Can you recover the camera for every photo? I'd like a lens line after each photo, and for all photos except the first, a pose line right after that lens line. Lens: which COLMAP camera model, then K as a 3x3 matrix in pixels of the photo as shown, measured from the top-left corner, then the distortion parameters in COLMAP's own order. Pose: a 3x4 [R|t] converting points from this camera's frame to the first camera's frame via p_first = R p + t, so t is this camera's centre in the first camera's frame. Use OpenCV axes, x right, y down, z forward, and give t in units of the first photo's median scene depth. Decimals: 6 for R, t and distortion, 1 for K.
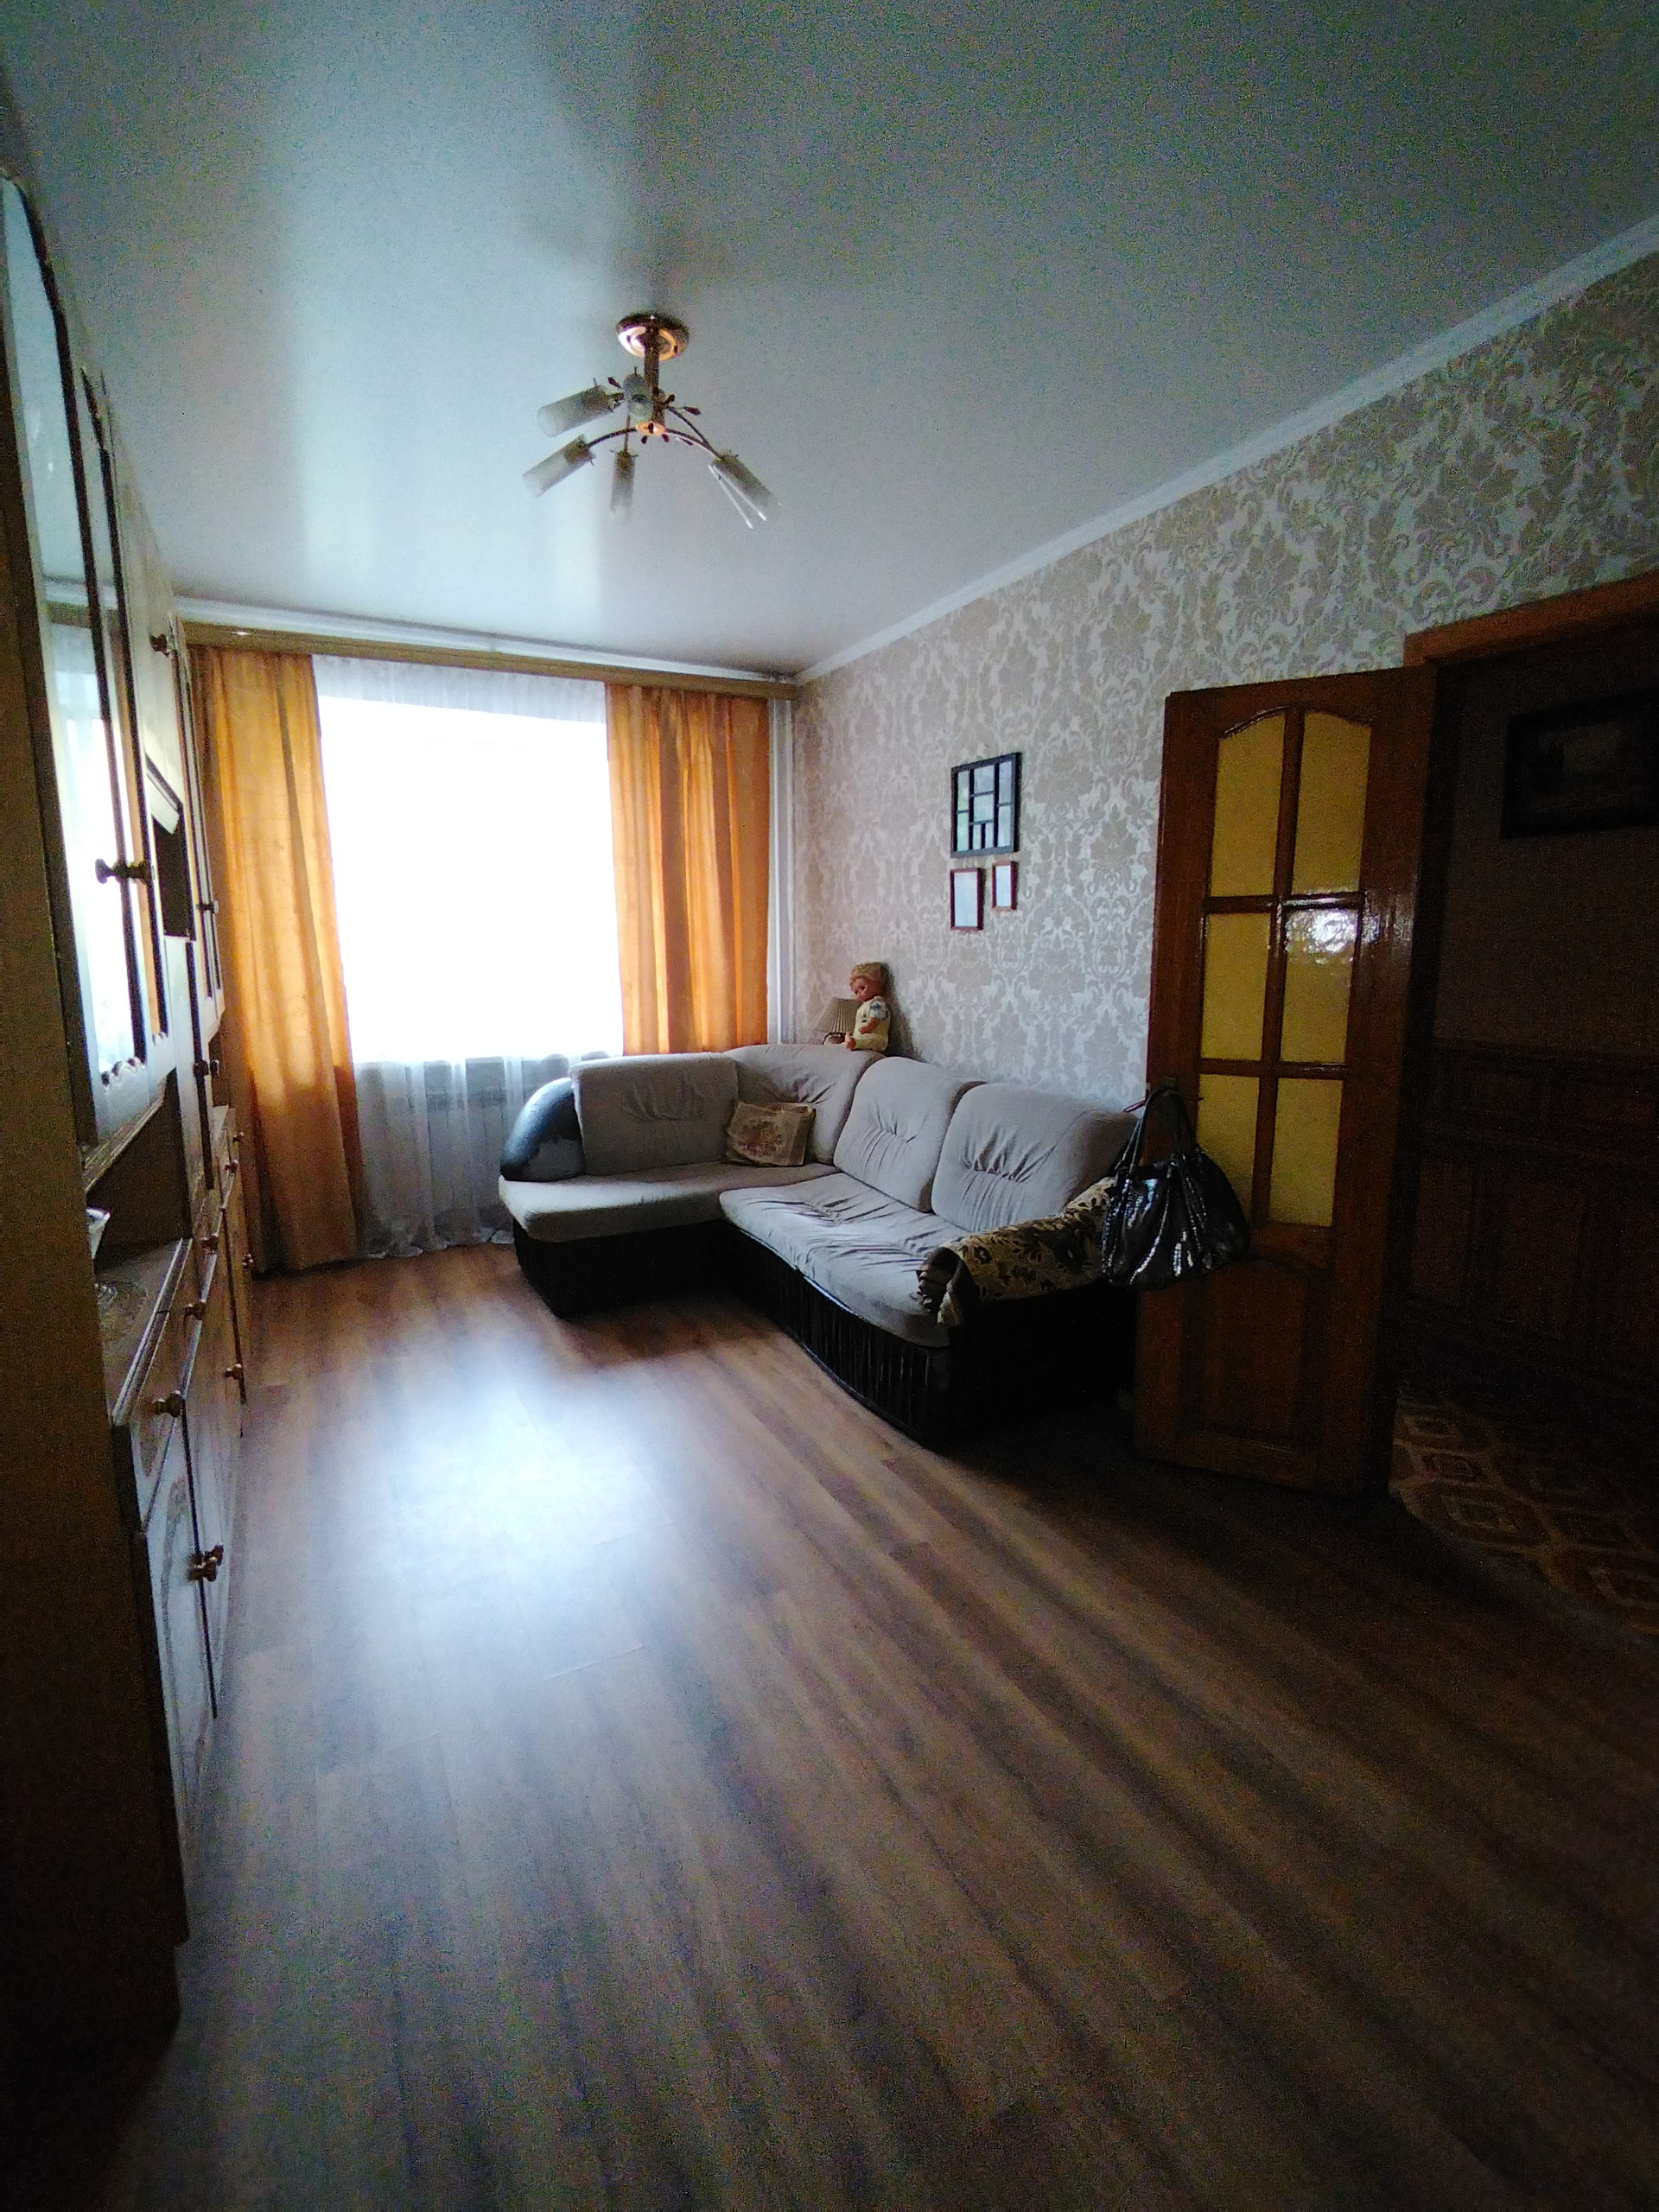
lens RADIAL K [[1013.9, 0, 854.6], [0, 1013.9, 1104.1], [0, 0, 1]] dist [0.002482, -0.000156]
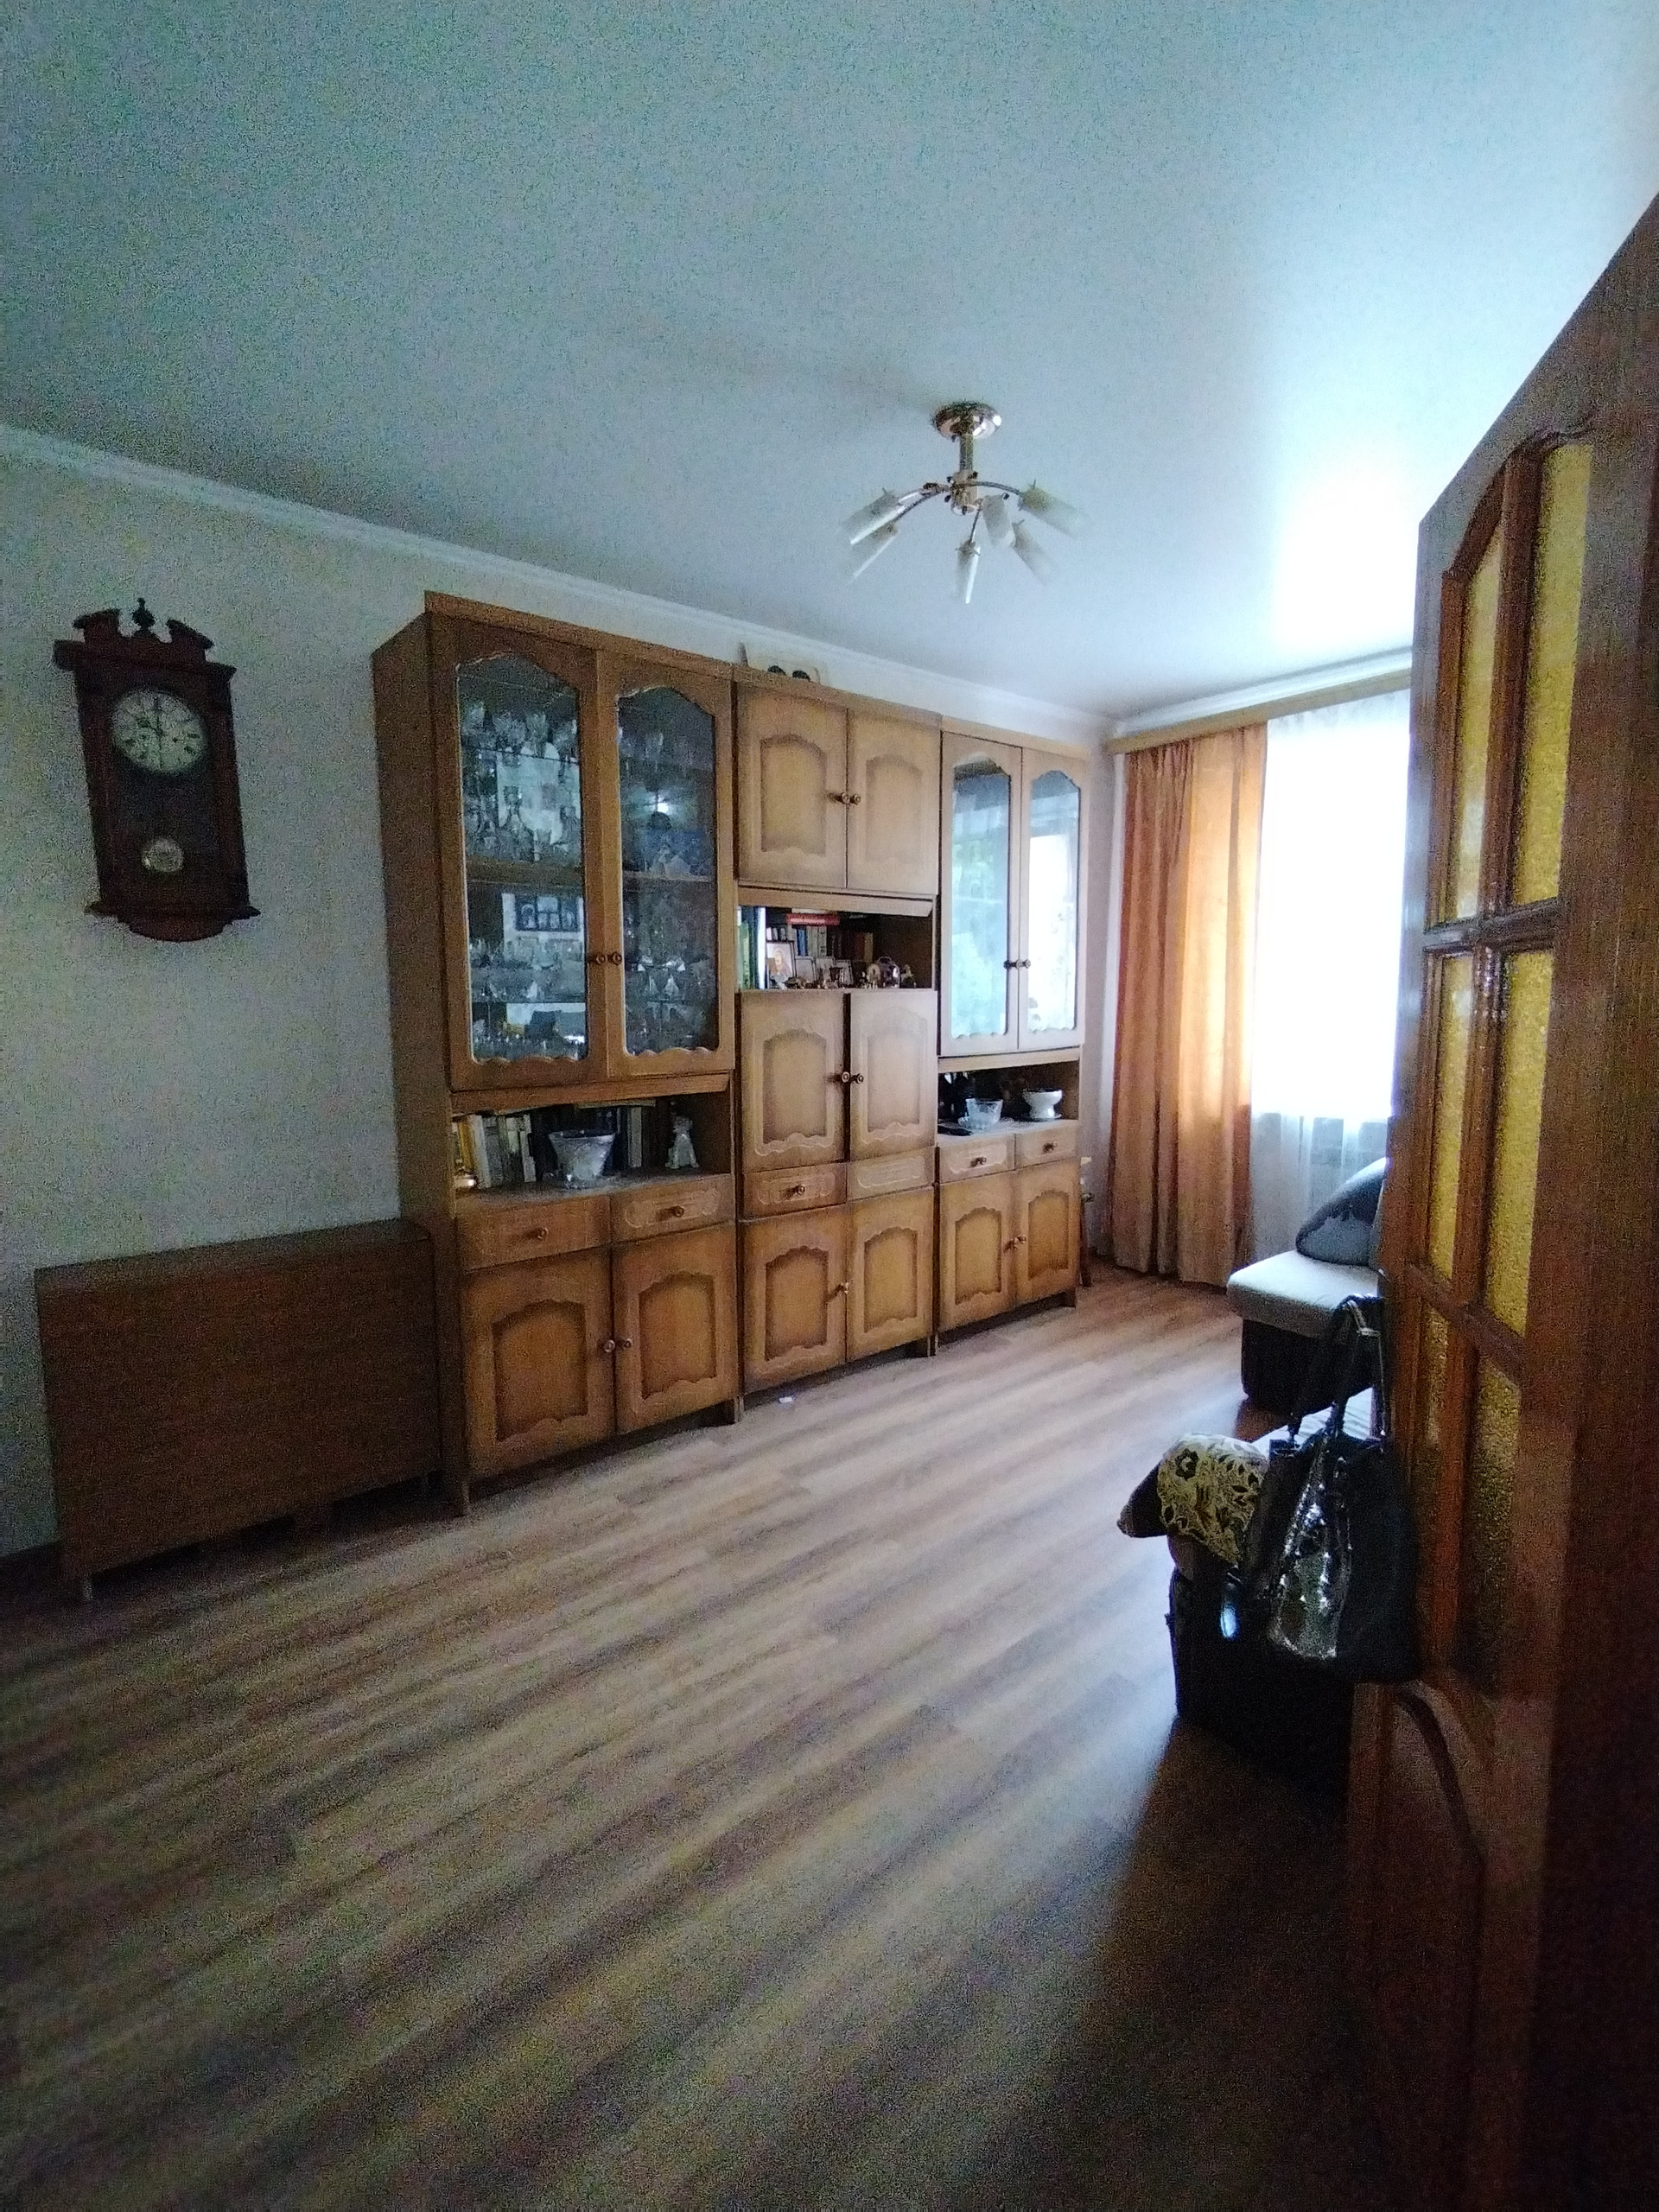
lens RADIAL K [[1014.3, 0, 844.7], [0, 1014.3, 1103.6], [0, 0, 1]] dist [0.002706, 0.000001]
pose [[0.206454, 0.117595, -0.971364, 0.443548], [-0.151177, 0.984664, 0.087074, -0.070747], [0.966707, 0.128872, 0.221066, 0.373157]]
